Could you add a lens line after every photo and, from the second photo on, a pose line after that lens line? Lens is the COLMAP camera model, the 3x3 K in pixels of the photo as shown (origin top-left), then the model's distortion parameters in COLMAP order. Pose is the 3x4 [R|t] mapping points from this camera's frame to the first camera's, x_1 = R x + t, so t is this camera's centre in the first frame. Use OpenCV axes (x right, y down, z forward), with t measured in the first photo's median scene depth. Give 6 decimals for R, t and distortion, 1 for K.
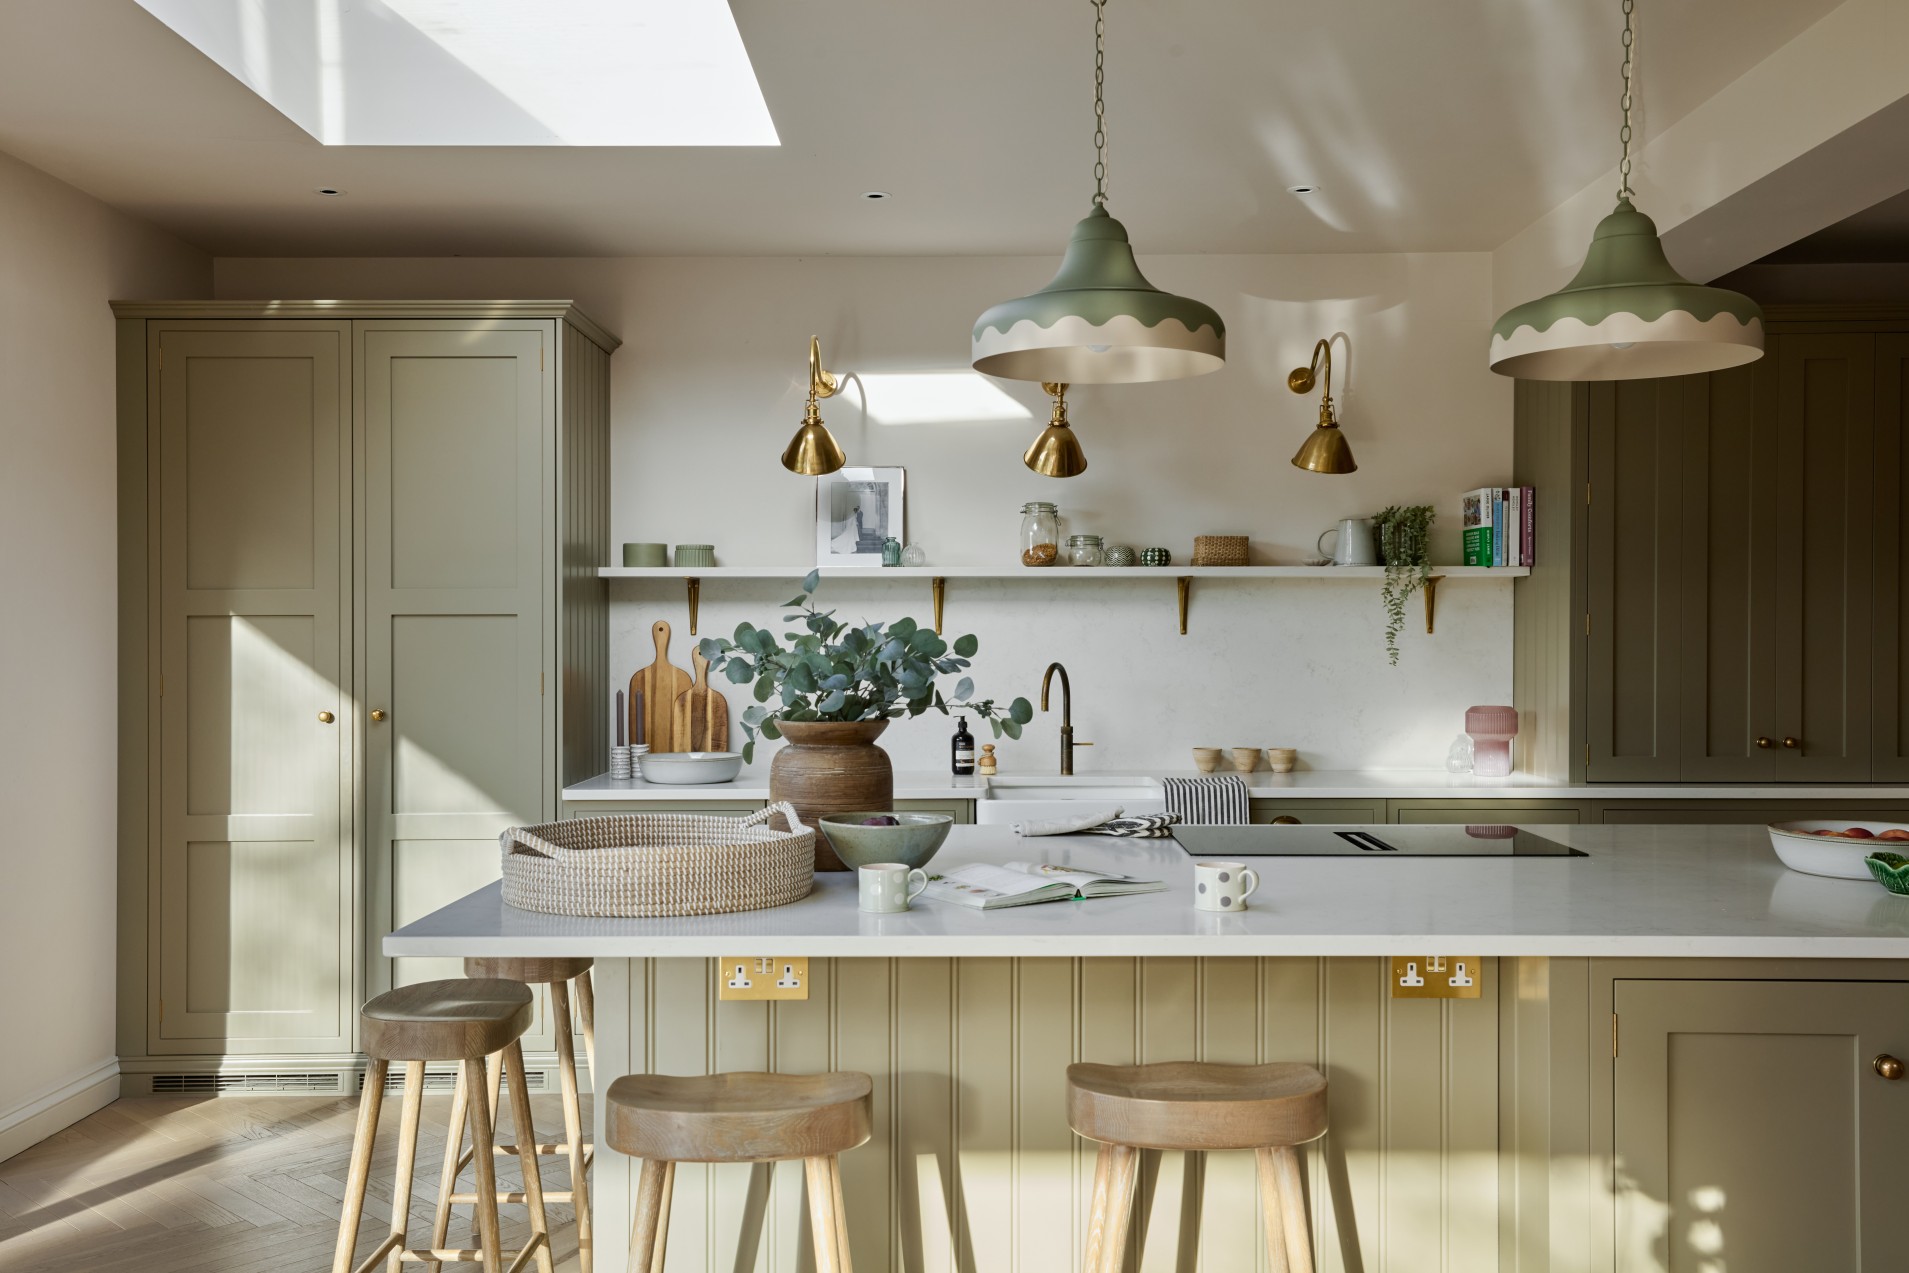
lens RADIAL K [[1803.6, 0, 954.5], [0, 1803.6, 636.5], [0, 0, 1]] dist [0.023344, 0.011108]
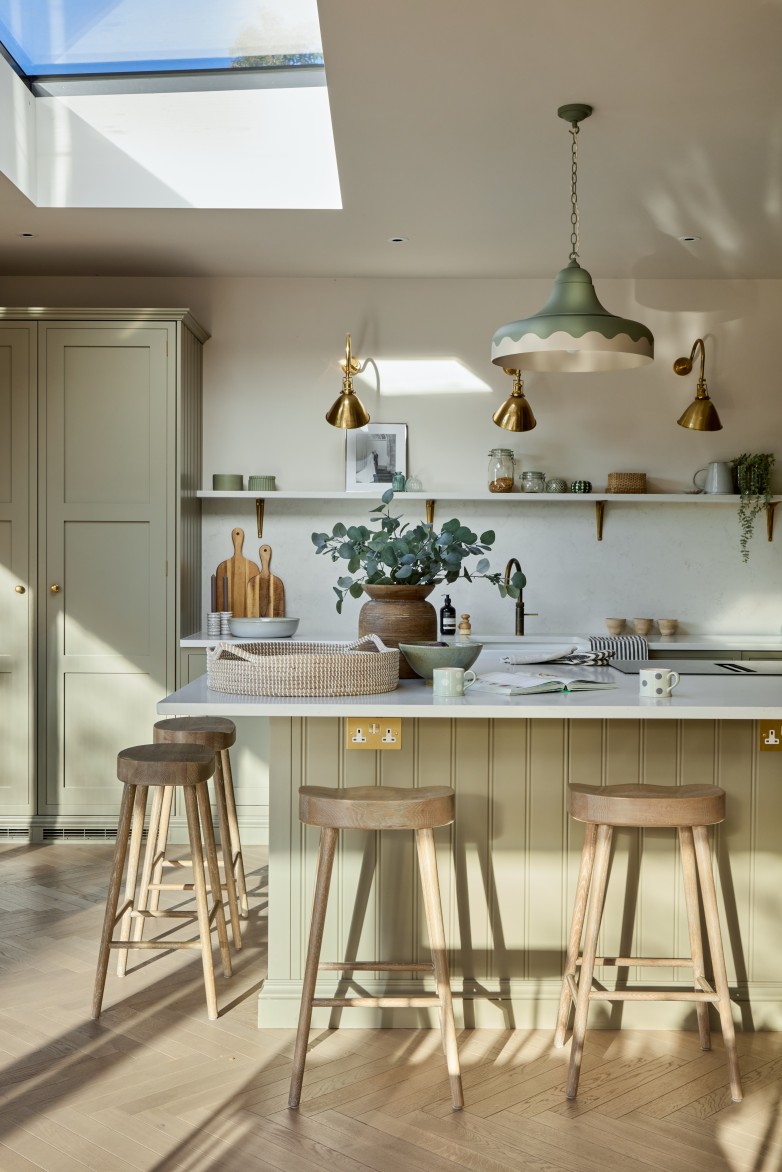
lens RADIAL K [[1404.9, 0, 353.5], [0, 1404.9, 559.1], [0, 0, 1]] dist [0.007683, -0.016148]
pose [[0.999775, 0.010678, -0.018318, -0.052113], [-0.010612, 0.999937, 0.003689, 0.012140], [0.018356, -0.003493, 0.999825, -0.139935]]
